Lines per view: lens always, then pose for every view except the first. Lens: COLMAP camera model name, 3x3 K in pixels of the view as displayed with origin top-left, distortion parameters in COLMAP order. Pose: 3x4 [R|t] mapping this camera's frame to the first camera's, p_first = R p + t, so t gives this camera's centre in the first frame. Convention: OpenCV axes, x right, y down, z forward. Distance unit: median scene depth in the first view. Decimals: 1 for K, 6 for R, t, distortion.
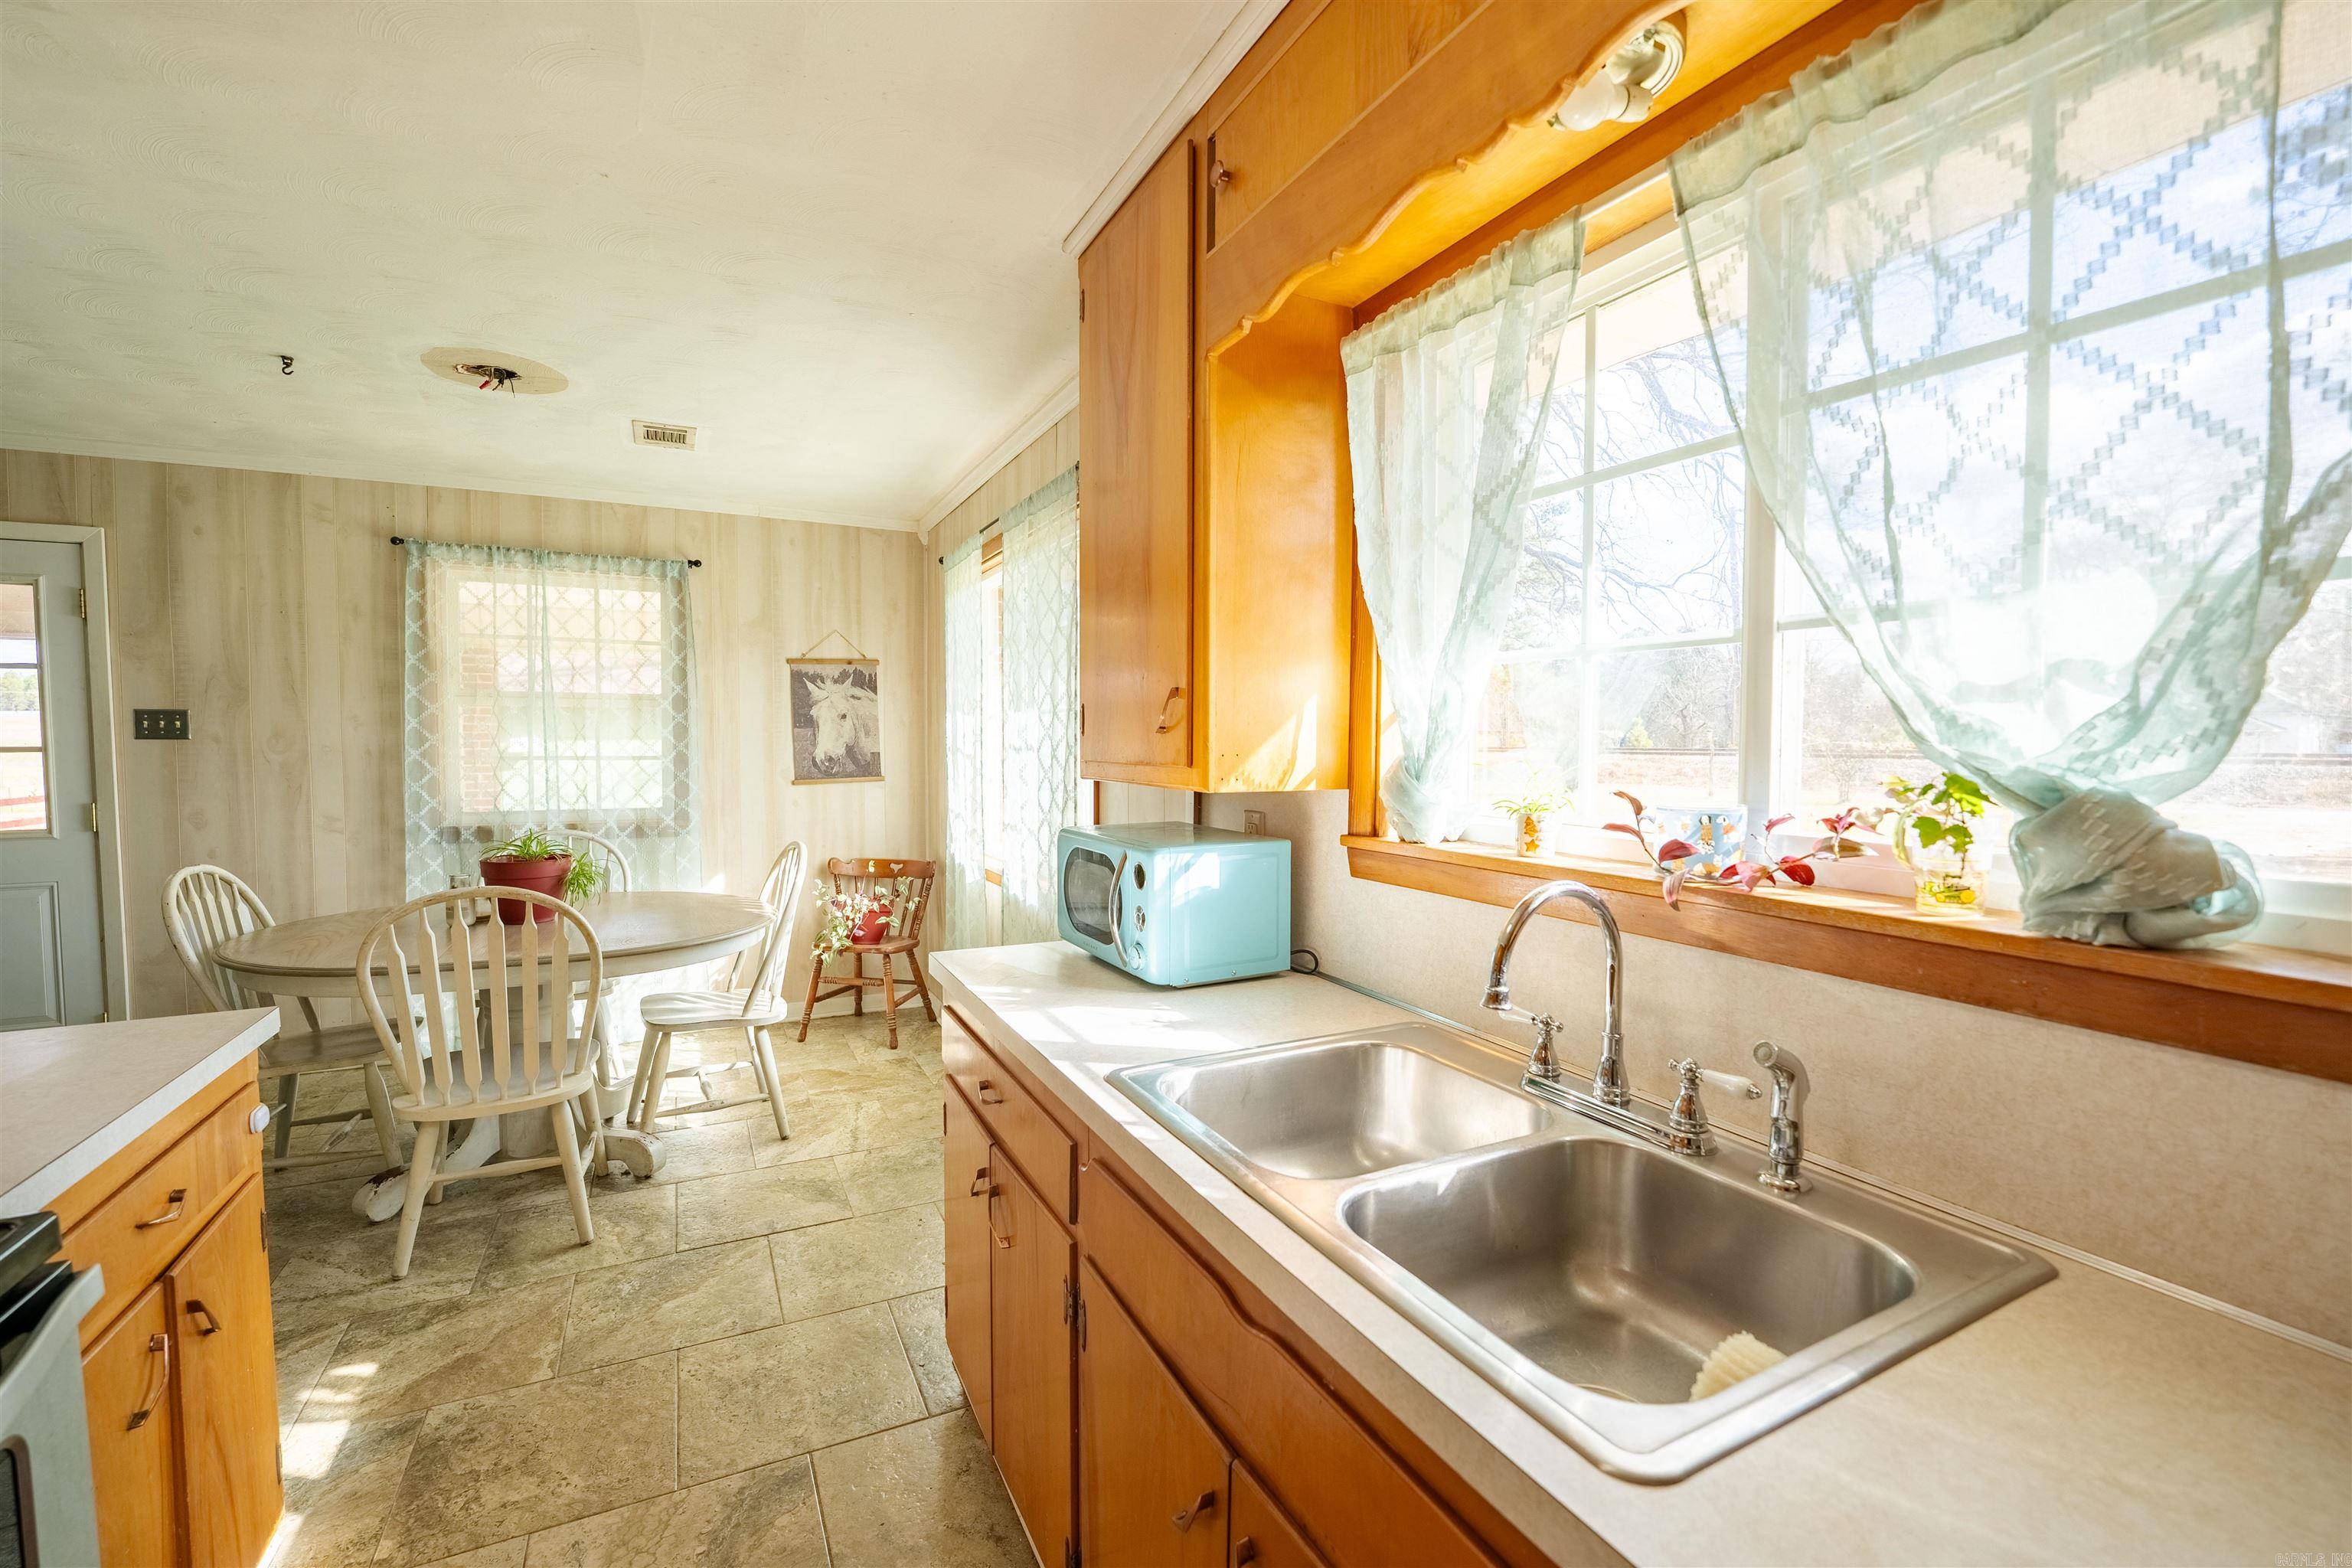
lens RADIAL K [[976.0, 0, 1195.2], [0, 976.0, 776.9], [0, 0, 1]] dist [-0.025091, 0.002478]
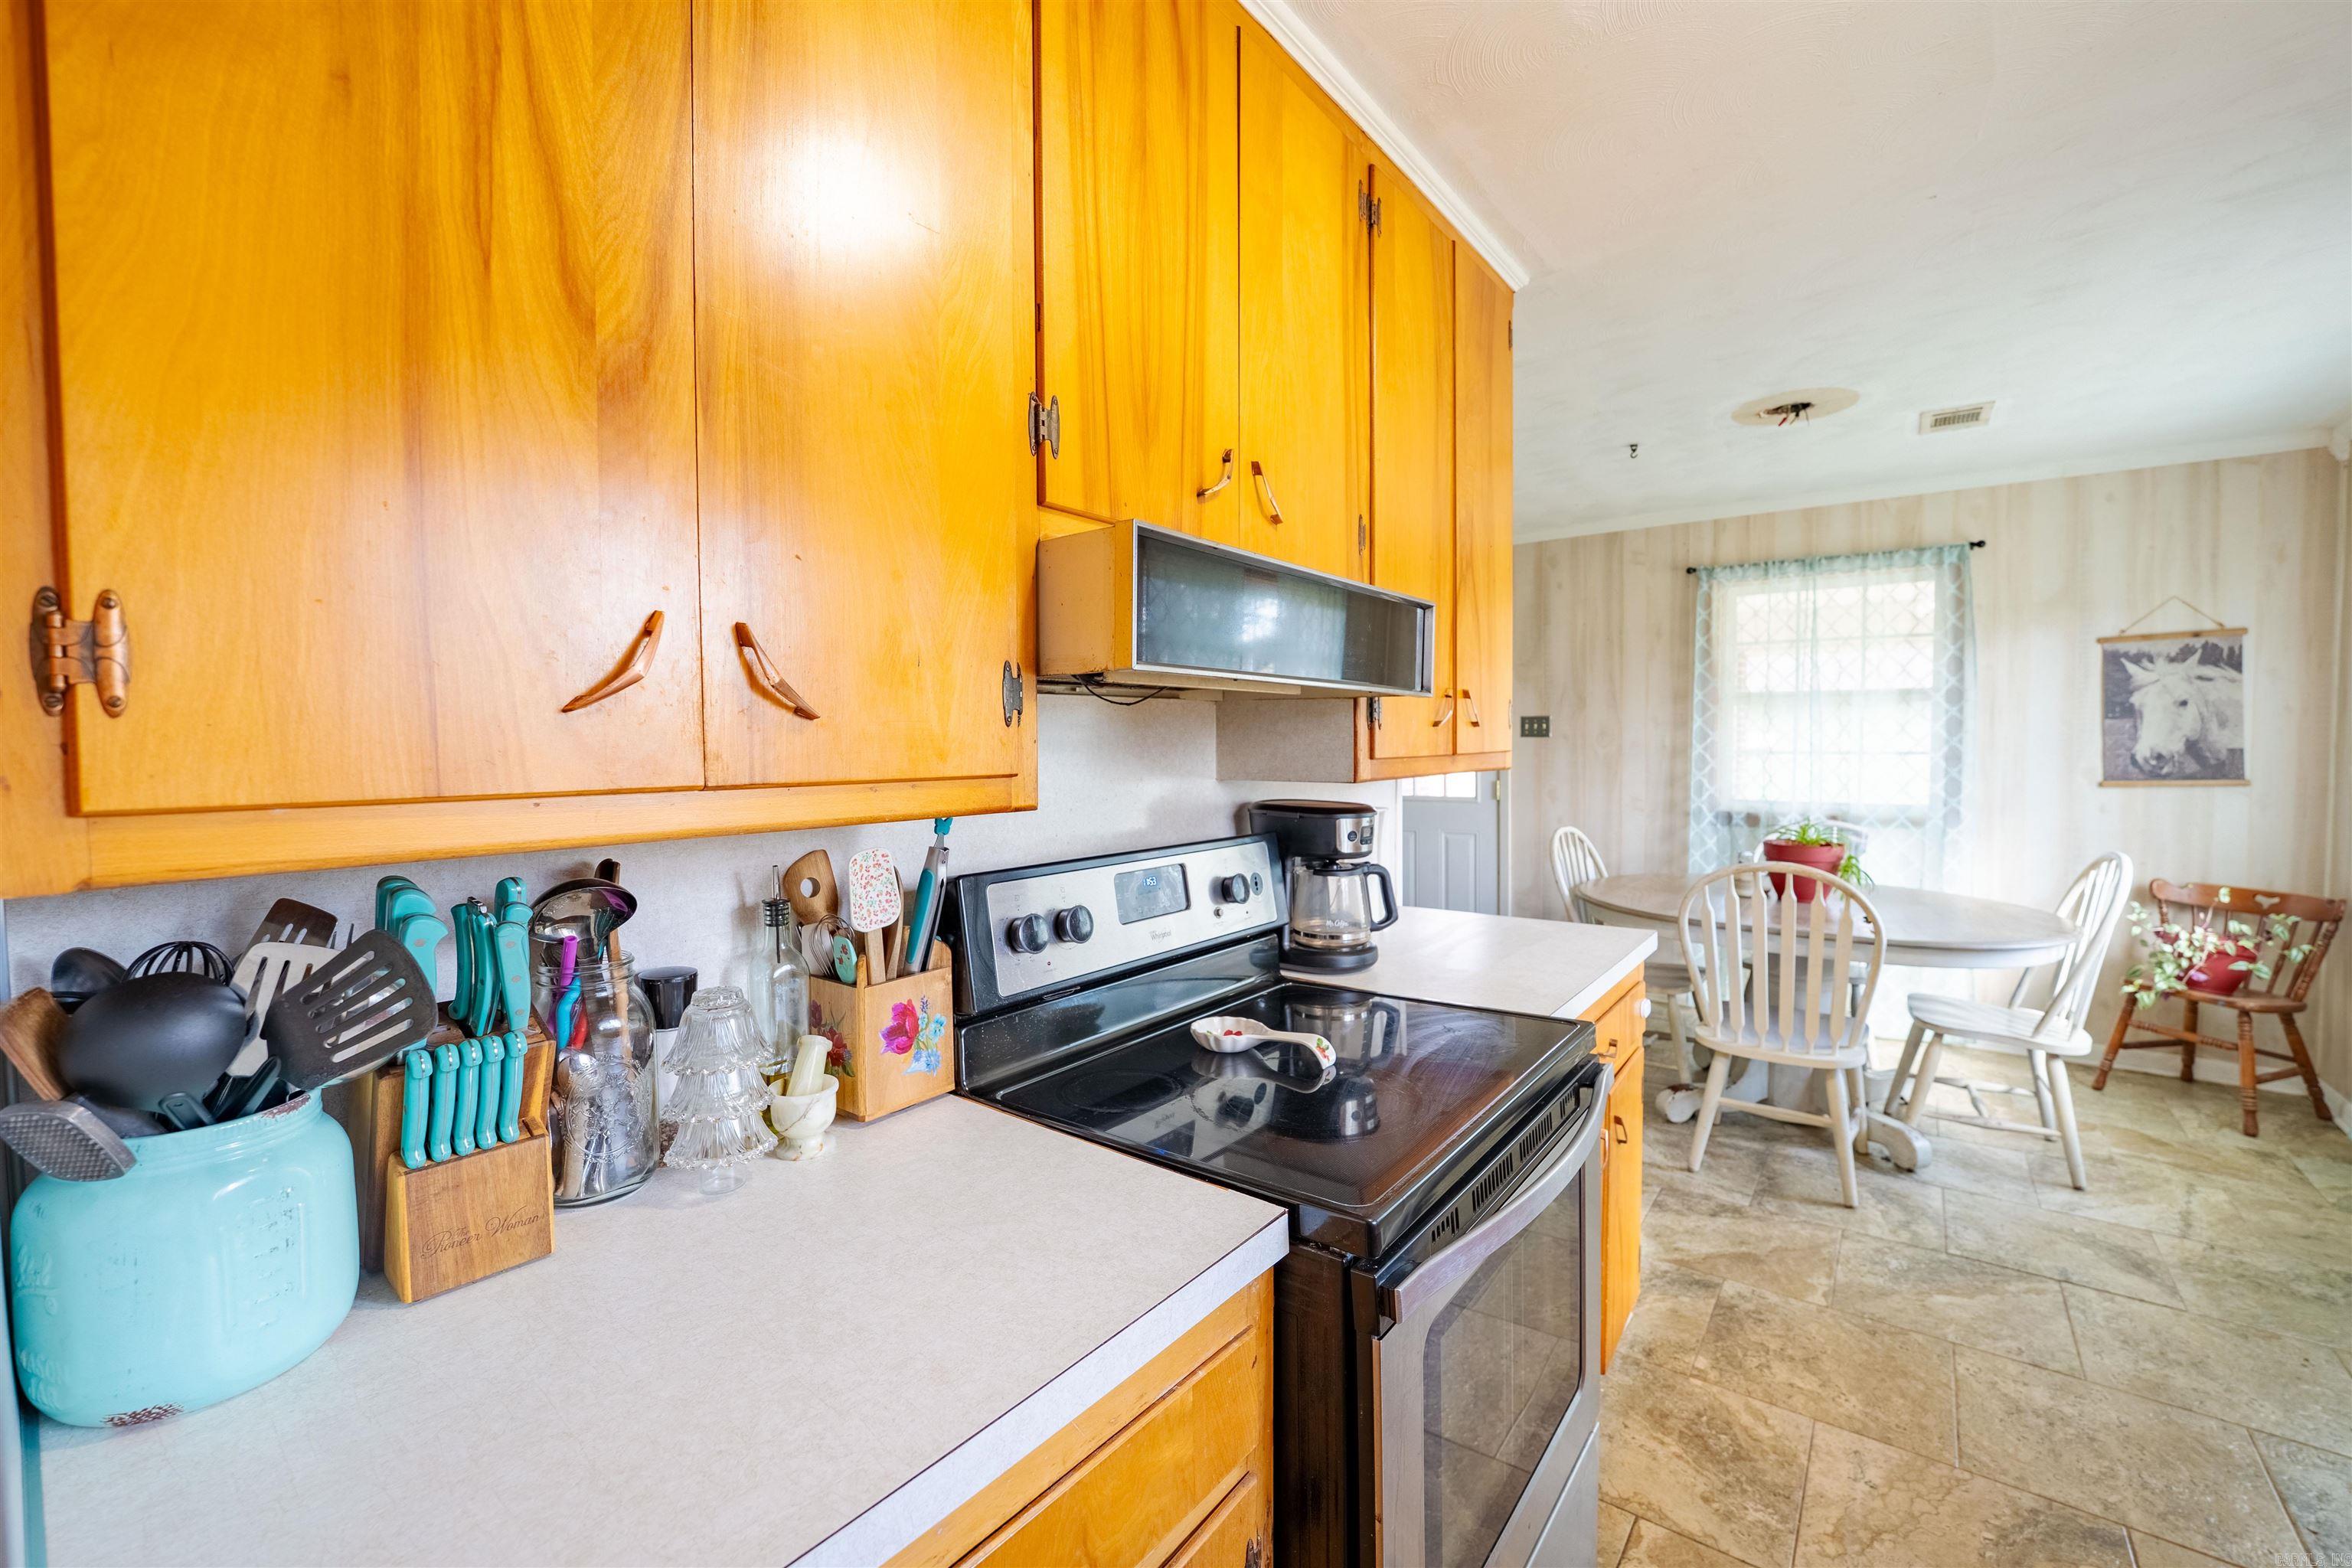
lens RADIAL K [[976.0, 0, 1161.5], [0, 976.0, 780.9], [0, 0, 1]] dist [-0.025091, 0.002478]
pose [[0.414304, 0.033214, -0.909533, 0.002474], [-0.024569, 0.999378, 0.025303, 0.002667], [0.909807, 0.011863, 0.414862, -0.100663]]
